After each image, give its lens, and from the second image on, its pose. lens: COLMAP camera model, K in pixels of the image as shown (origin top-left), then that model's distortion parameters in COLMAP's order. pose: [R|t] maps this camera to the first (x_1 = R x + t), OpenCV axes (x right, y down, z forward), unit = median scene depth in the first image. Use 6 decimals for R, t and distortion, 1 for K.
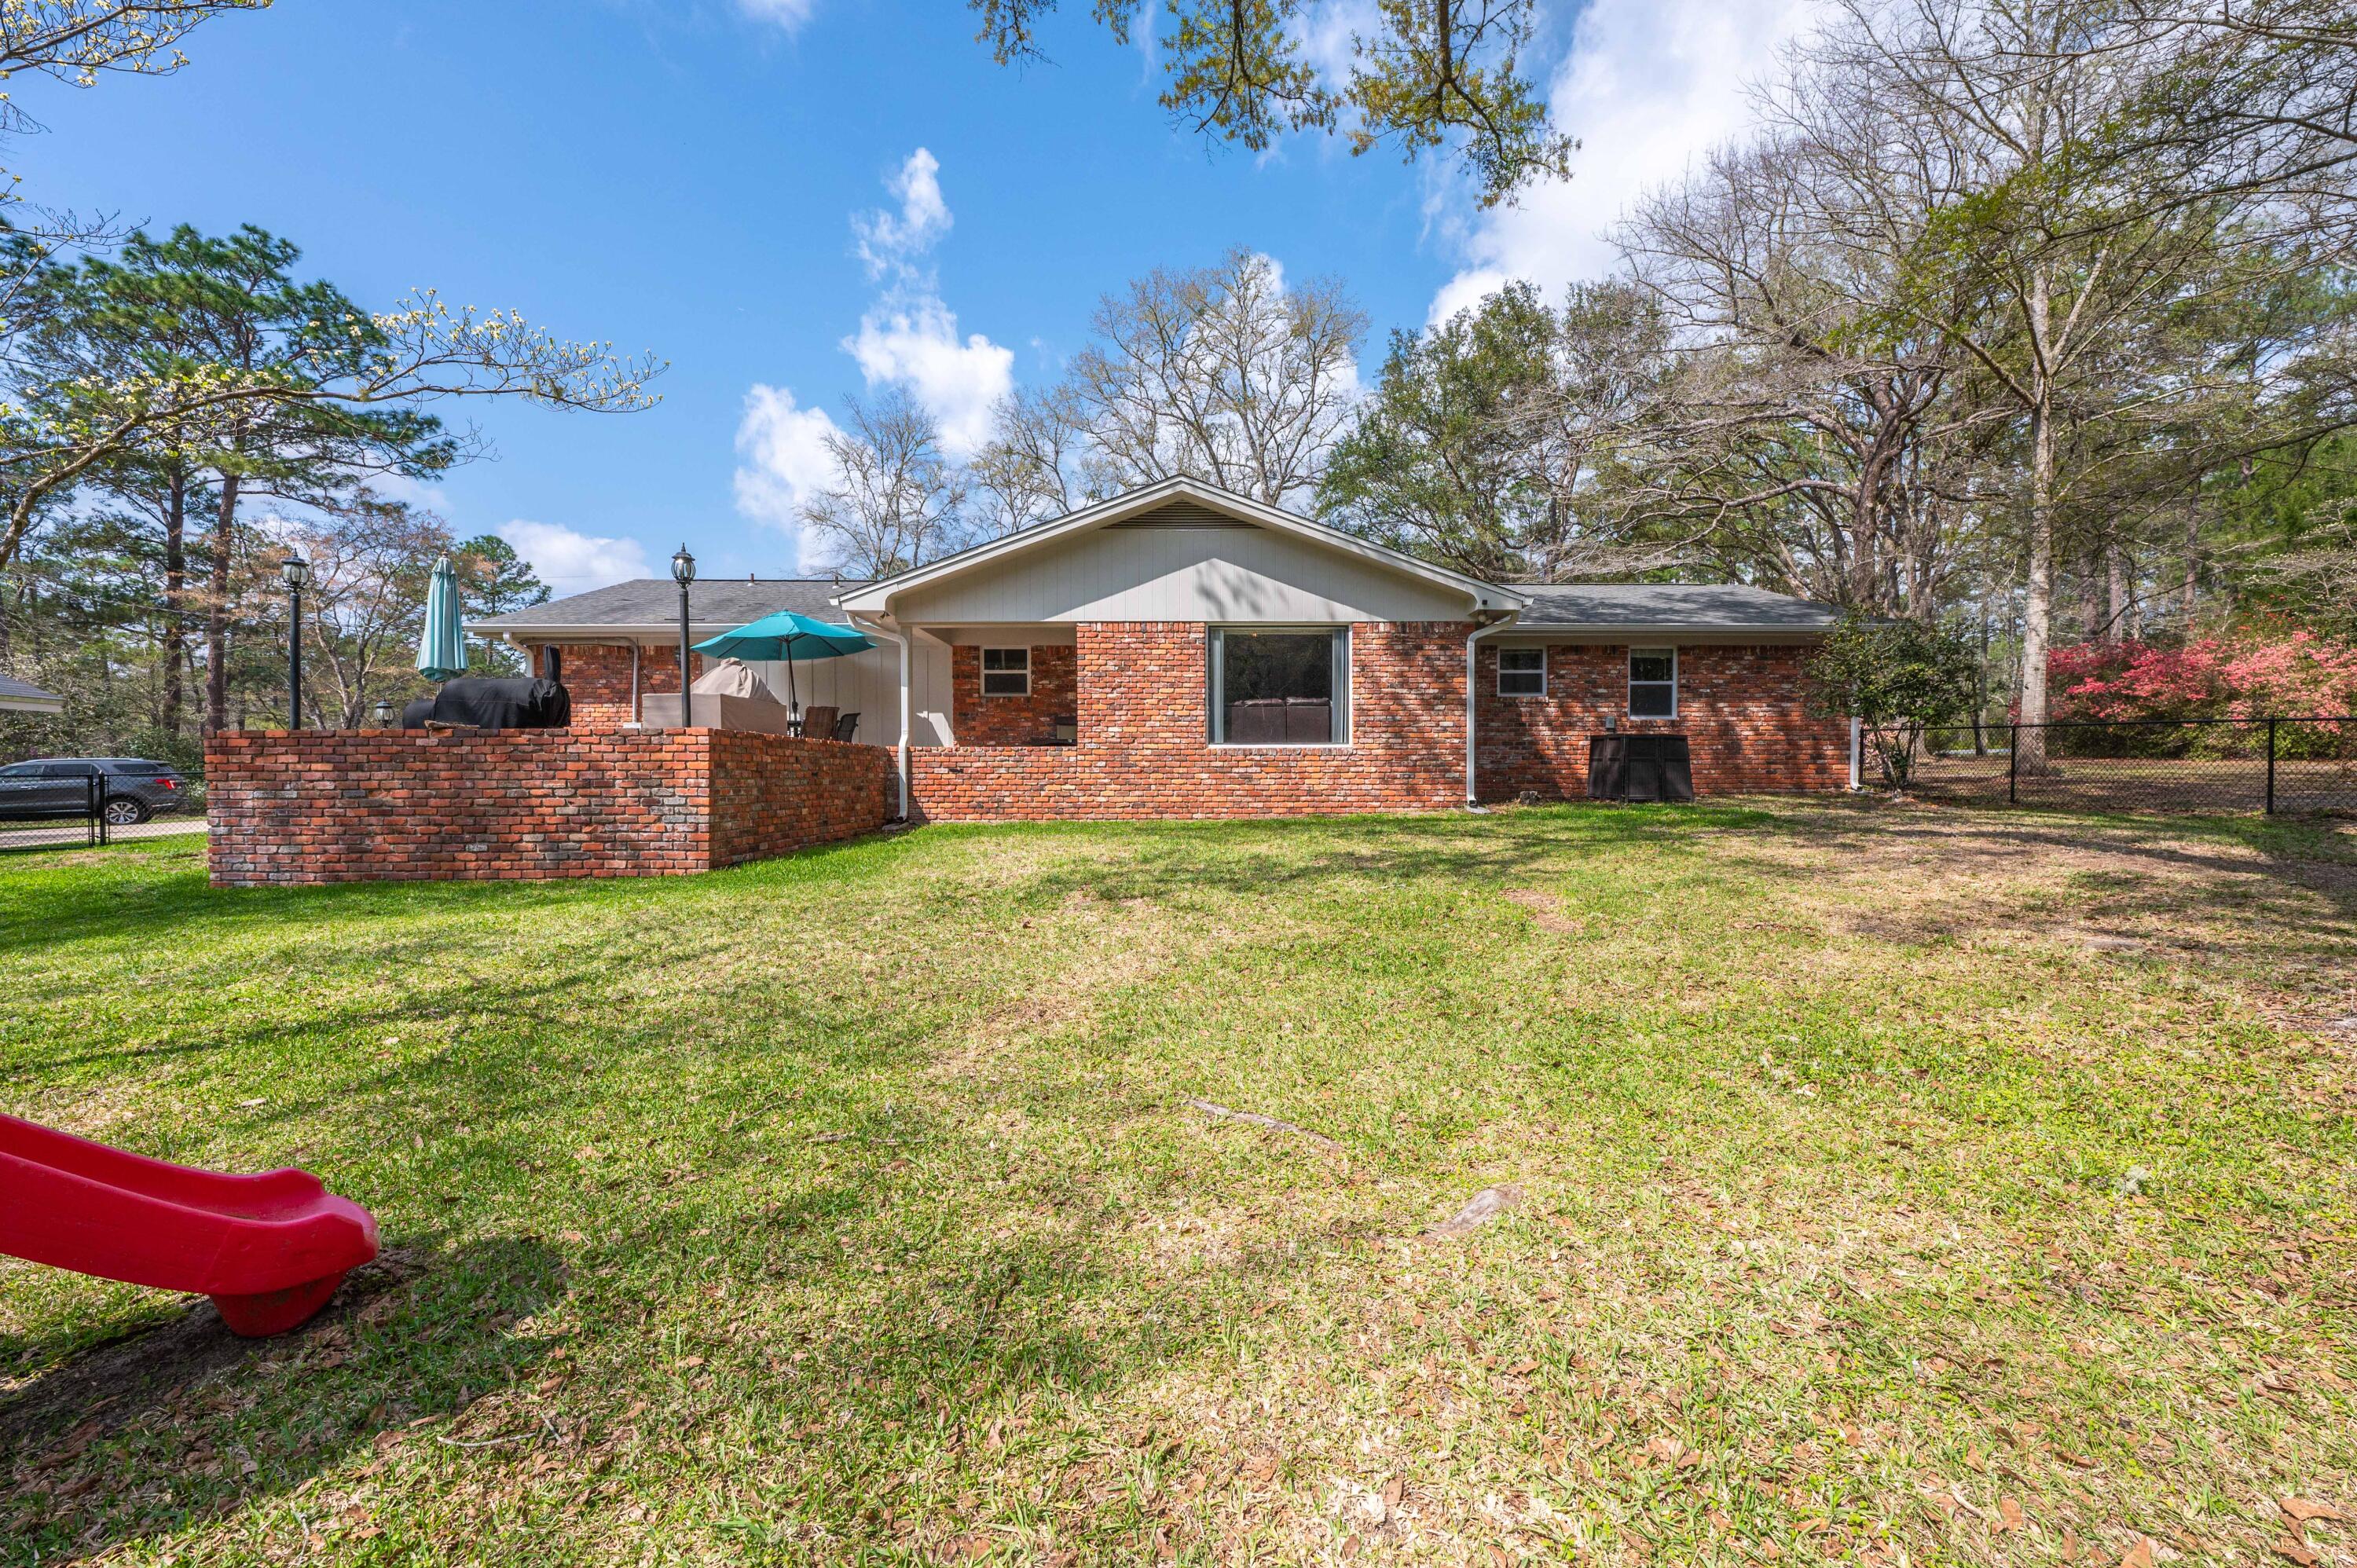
lens RADIAL K [[932.2, 0, 1188.7], [0, 932.2, 798.8], [0, 0, 1]] dist [0.000540, 0.000258]
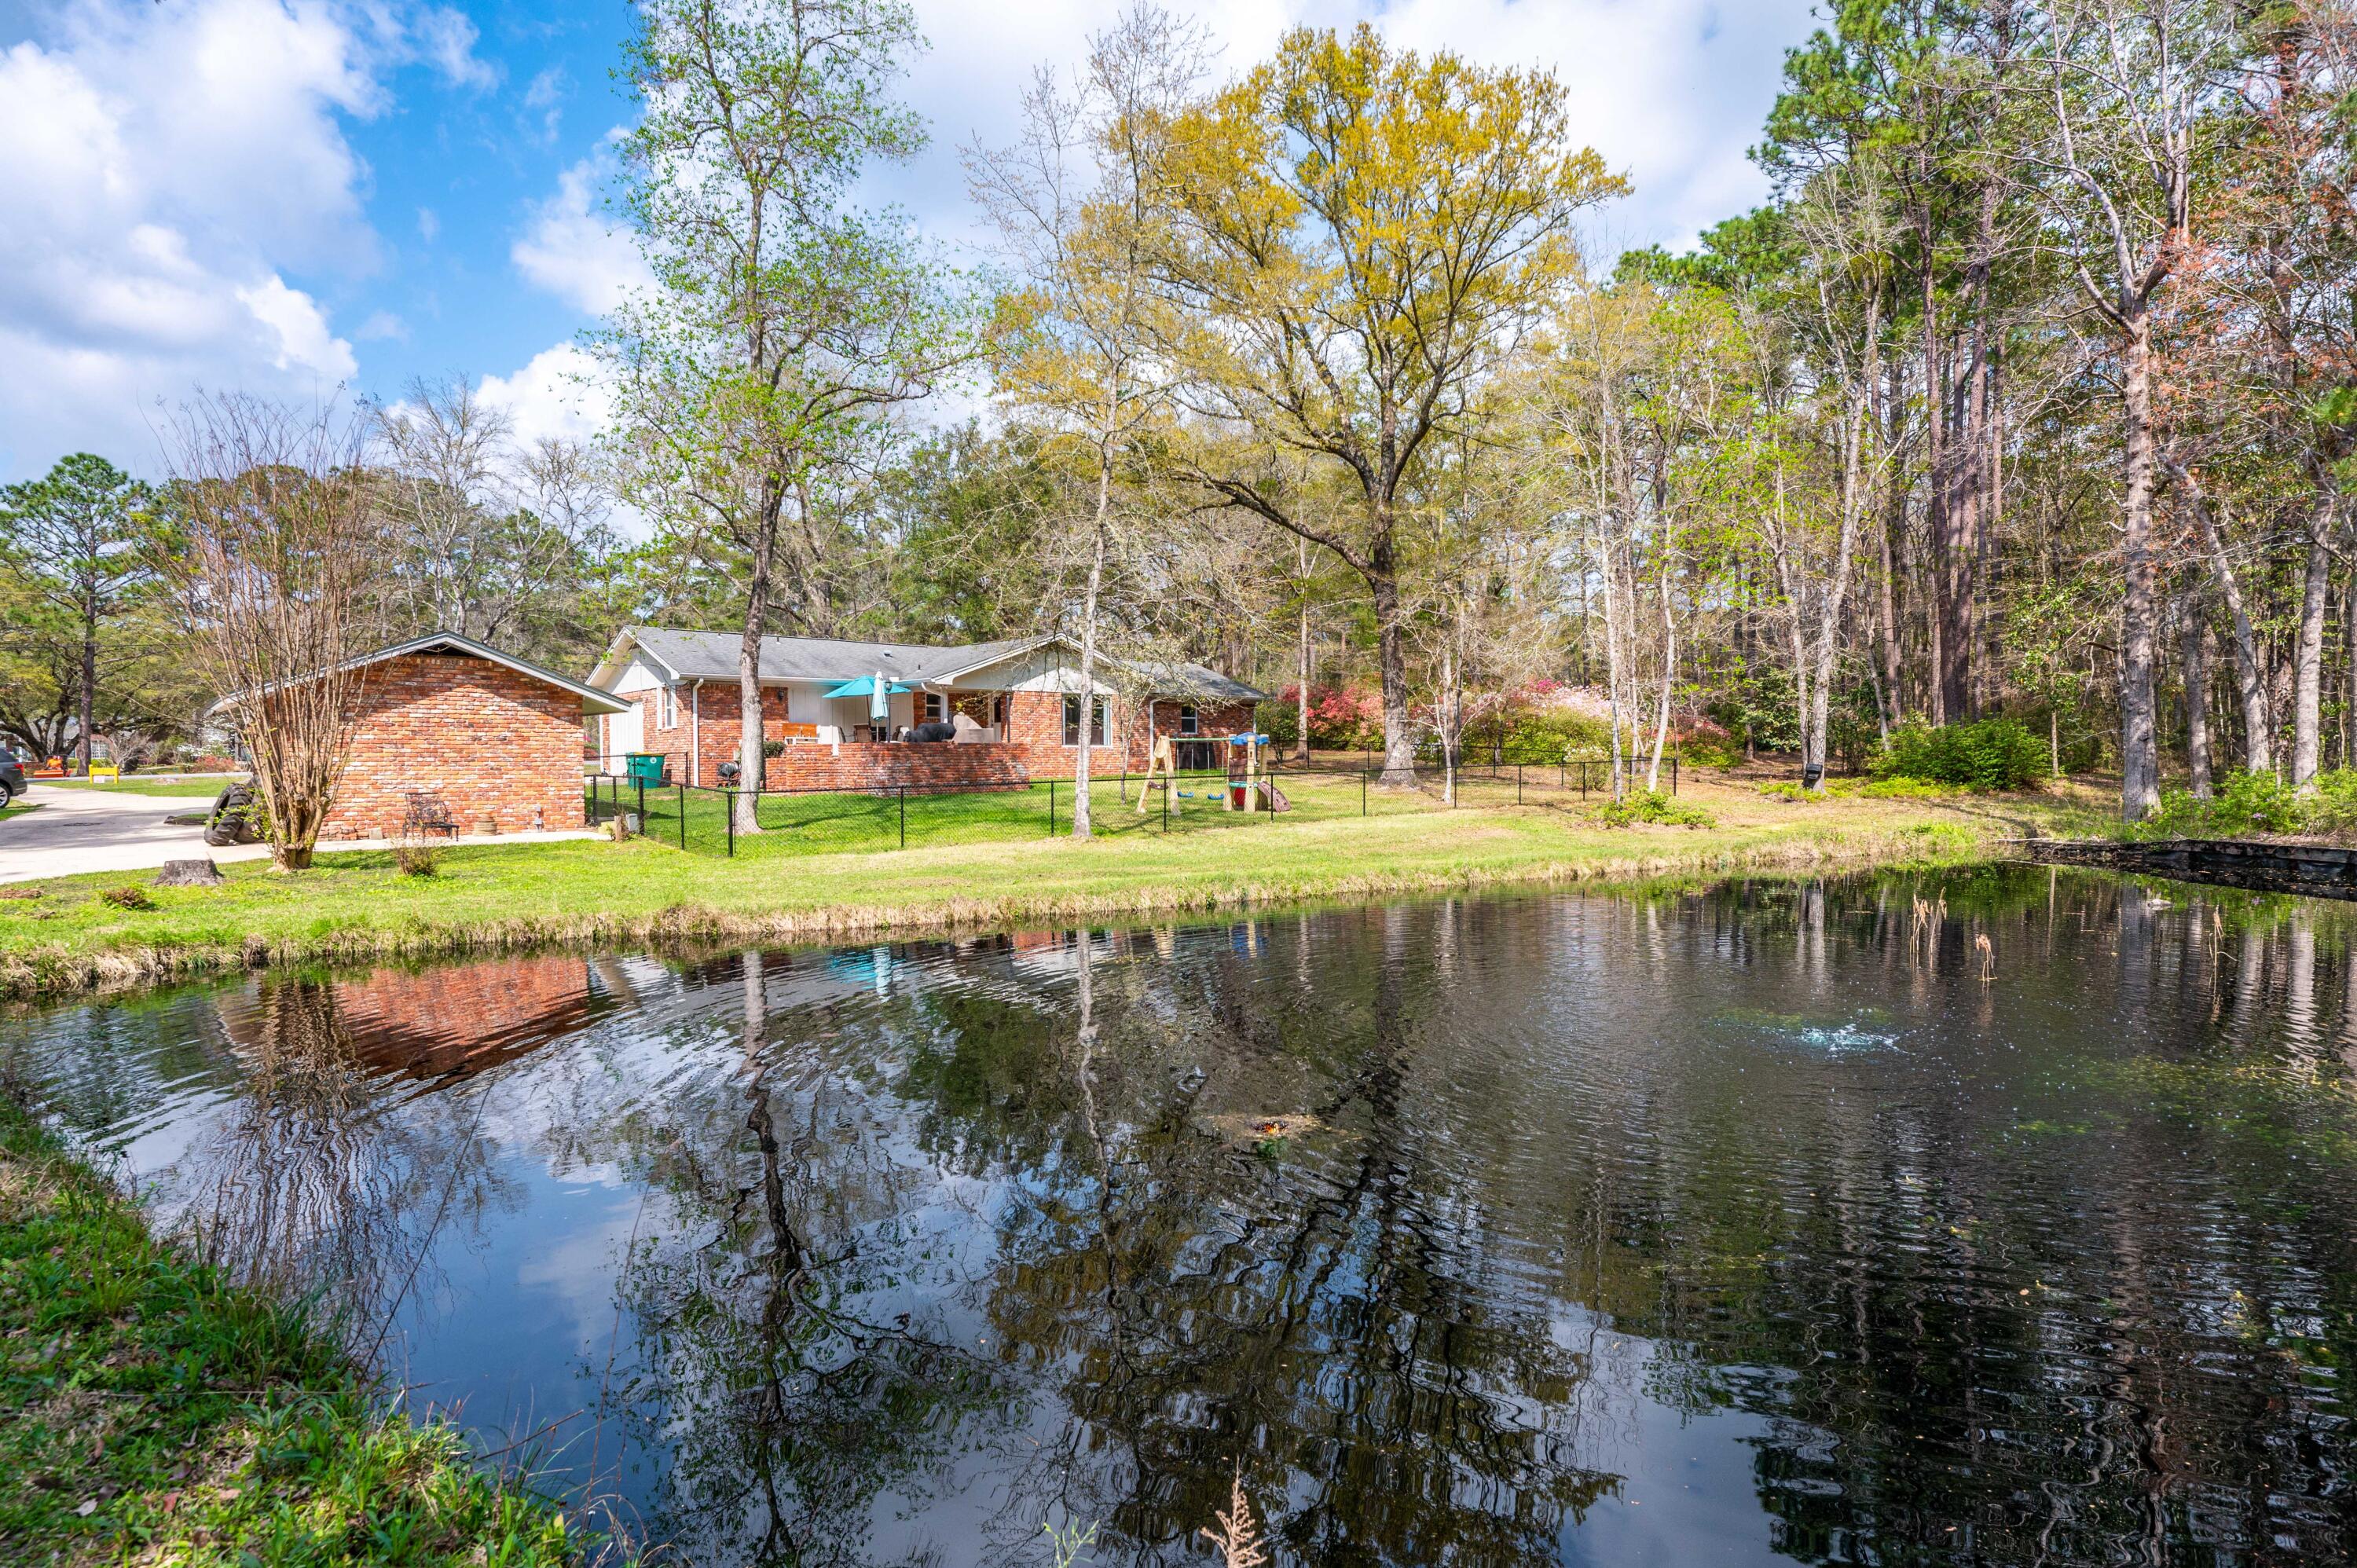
lens RADIAL K [[1287.8, 0, 1178.5], [0, 1287.8, 784.0], [0, 0, 1]] dist [0.000052, -0.000005]
pose [[0.770999, -0.006190, 0.636806, -1.831849], [0.008548, 0.999963, -0.000629, 0.047925], [-0.636779, 0.005928, 0.771024, -1.707017]]
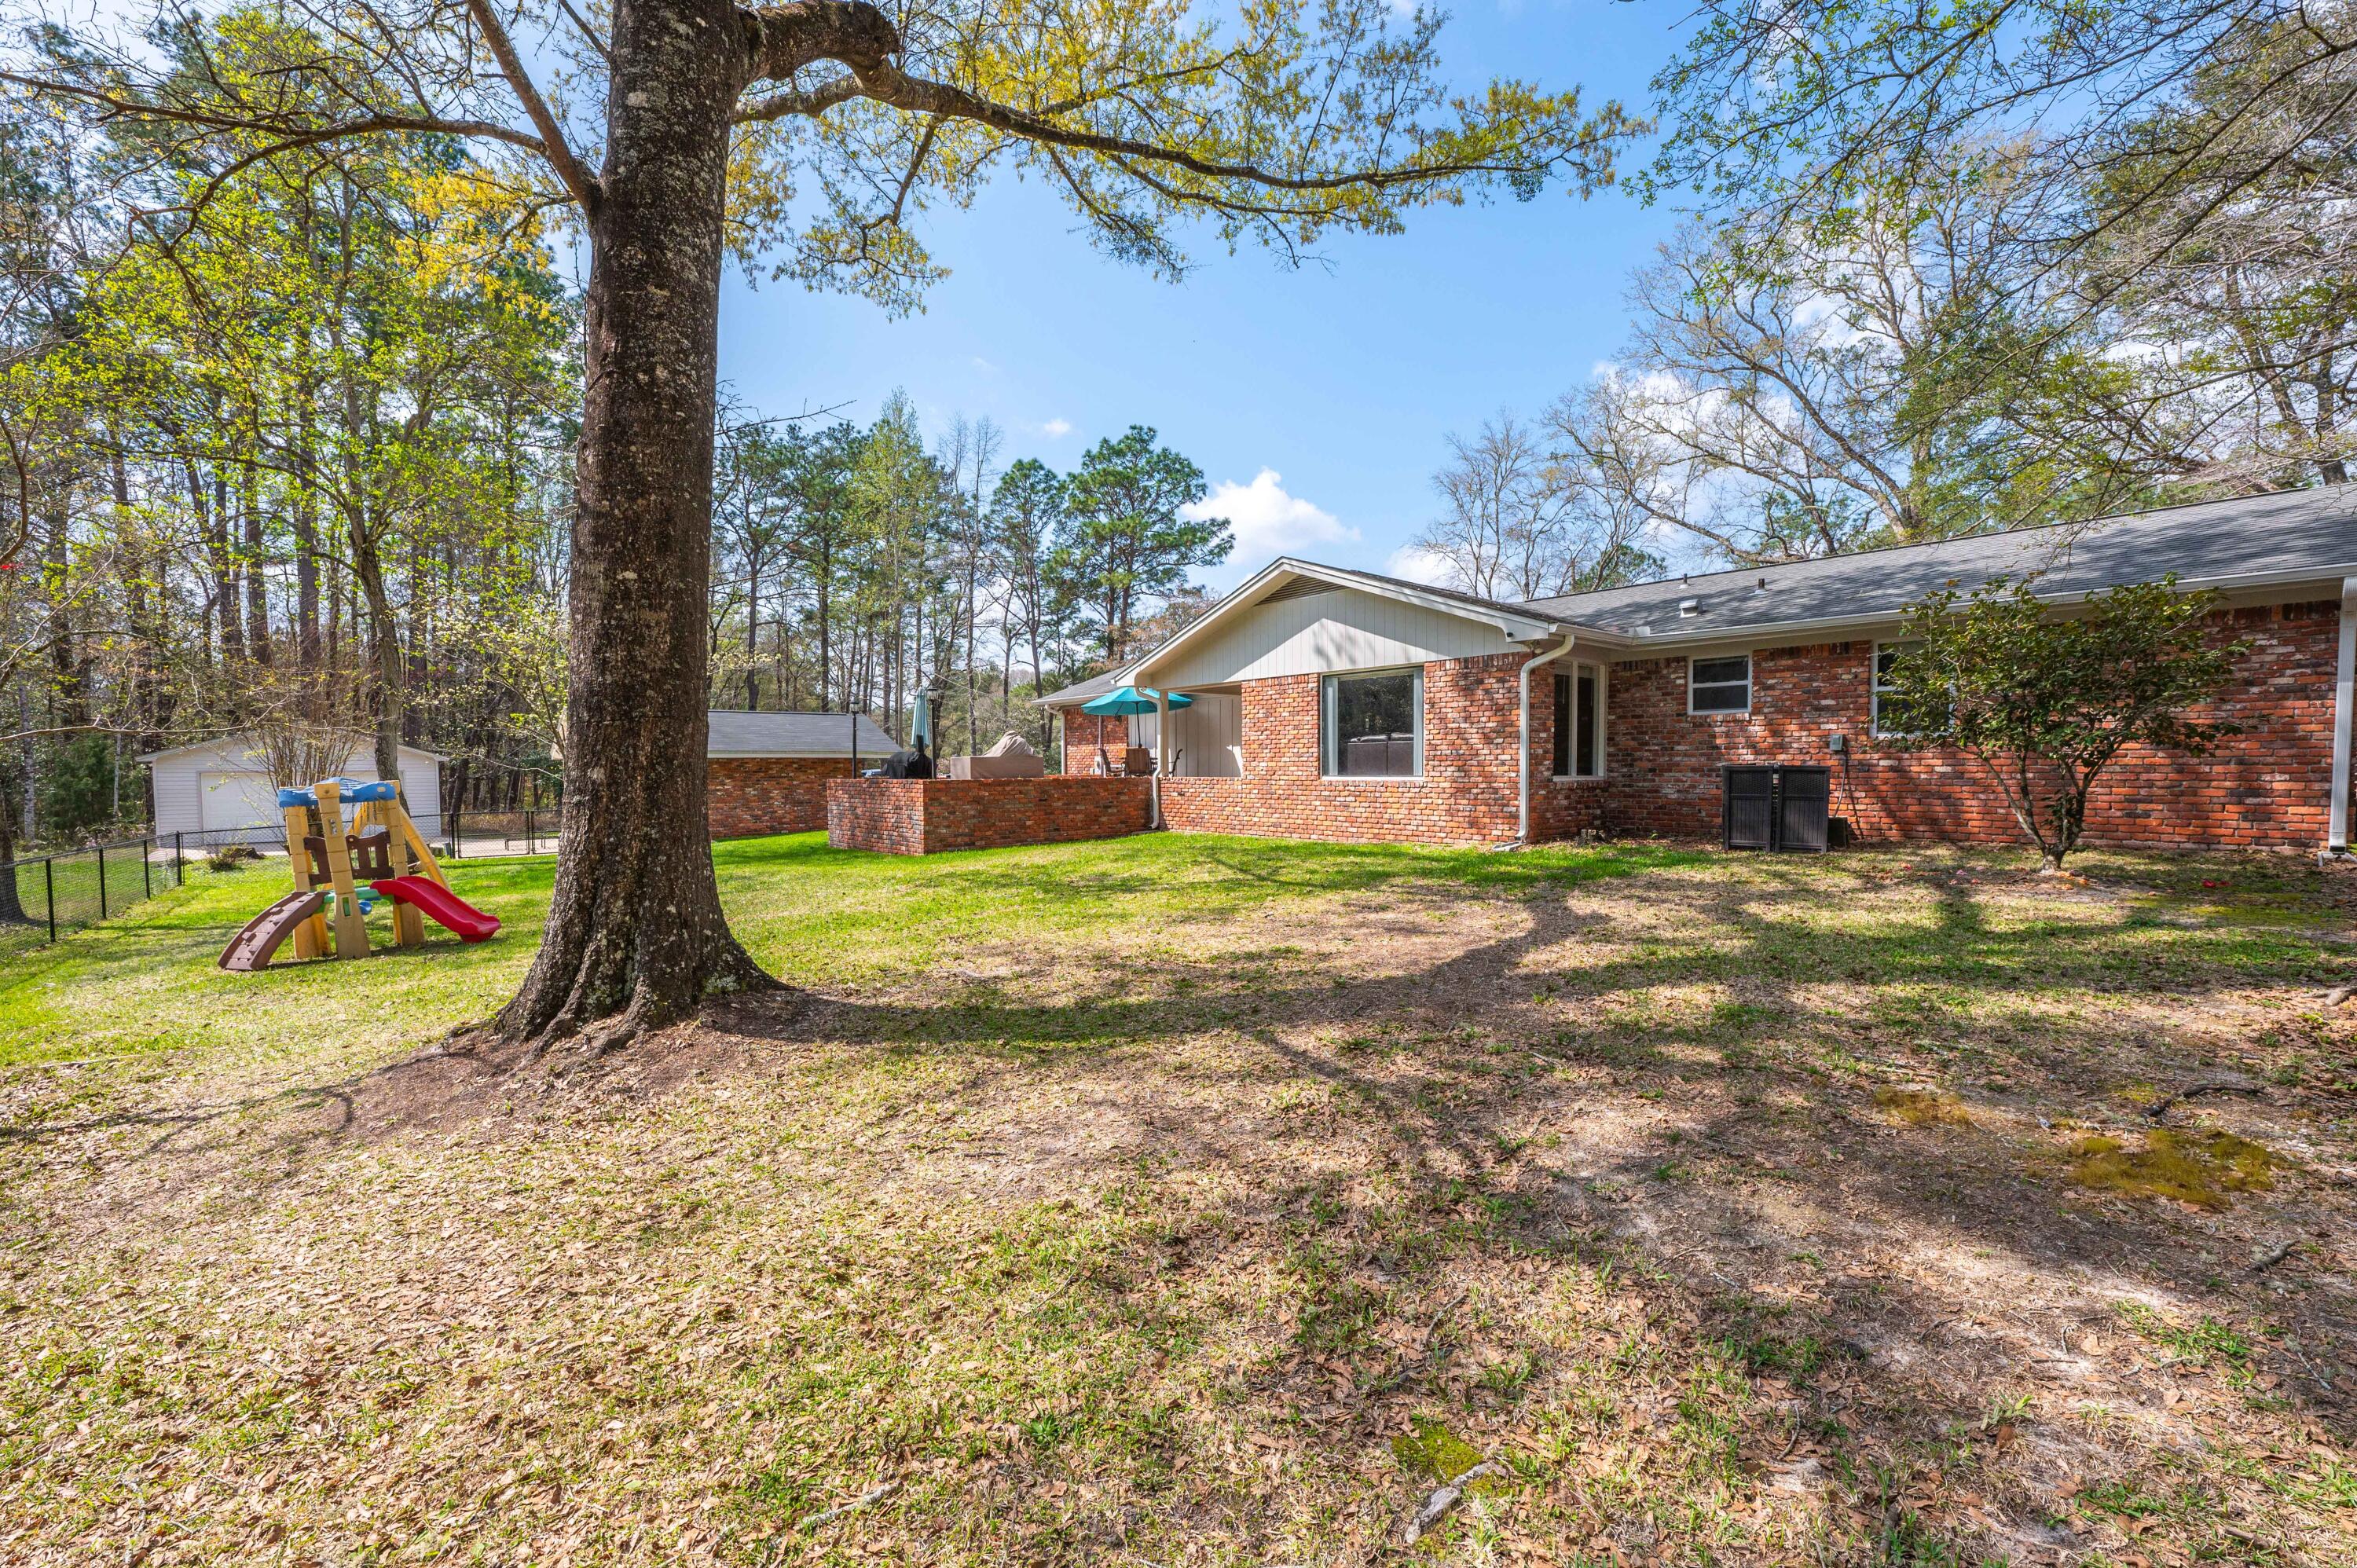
lens RADIAL K [[932.2, 0, 1188.7], [0, 932.2, 798.8], [0, 0, 1]] dist [0.000540, 0.000258]
pose [[0.654053, 0.025095, -0.756032, 0.803880], [-0.012088, 0.999669, 0.022724, -0.055075], [0.756352, -0.005724, 0.654140, 0.101786]]
